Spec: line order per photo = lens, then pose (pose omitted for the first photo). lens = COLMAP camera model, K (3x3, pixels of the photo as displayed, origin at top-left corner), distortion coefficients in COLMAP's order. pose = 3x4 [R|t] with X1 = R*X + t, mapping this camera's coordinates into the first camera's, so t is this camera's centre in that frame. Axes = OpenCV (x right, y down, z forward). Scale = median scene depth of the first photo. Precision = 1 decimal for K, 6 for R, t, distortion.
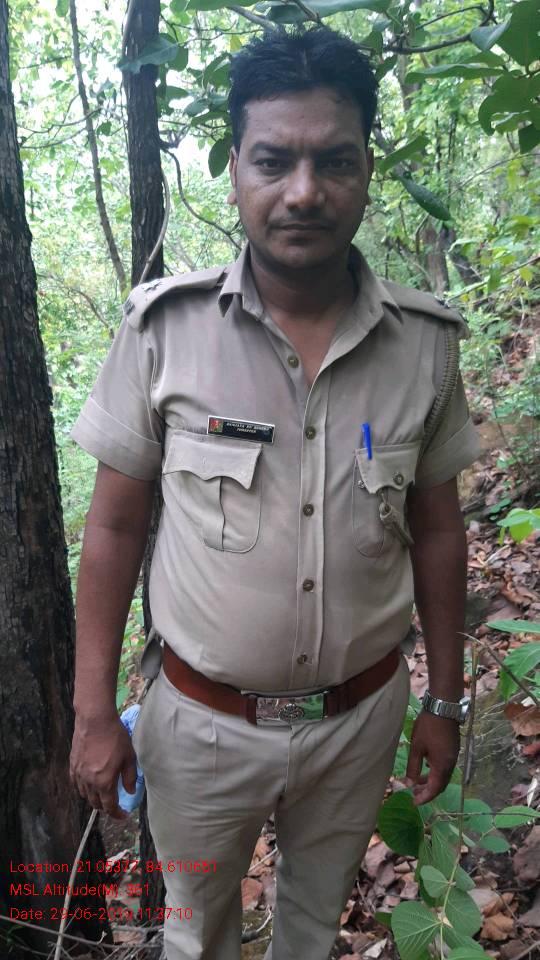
lens RADIAL K [[725.1, 0, 270.2], [0, 725.1, 504.3], [0, 0, 1]] dist [-0.024392, -0.006148]
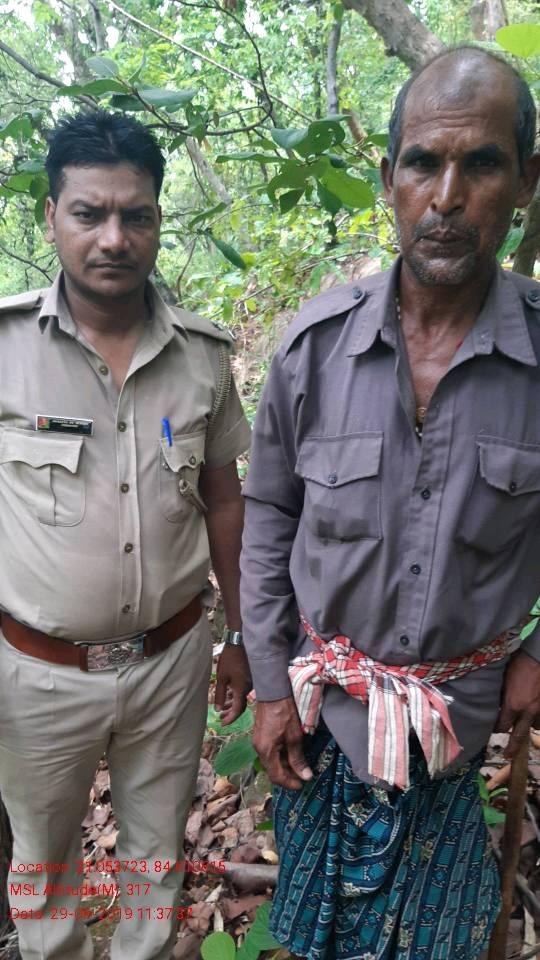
lens RADIAL K [[725.1, 0, 270.2], [0, 725.1, 504.3], [0, 0, 1]] dist [-0.024392, -0.006148]
pose [[0.942308, -0.055511, 0.330113, -0.124146], [0.062724, 0.997968, -0.011227, 0.065361], [-0.328819, 0.031285, 0.943875, -0.262687]]
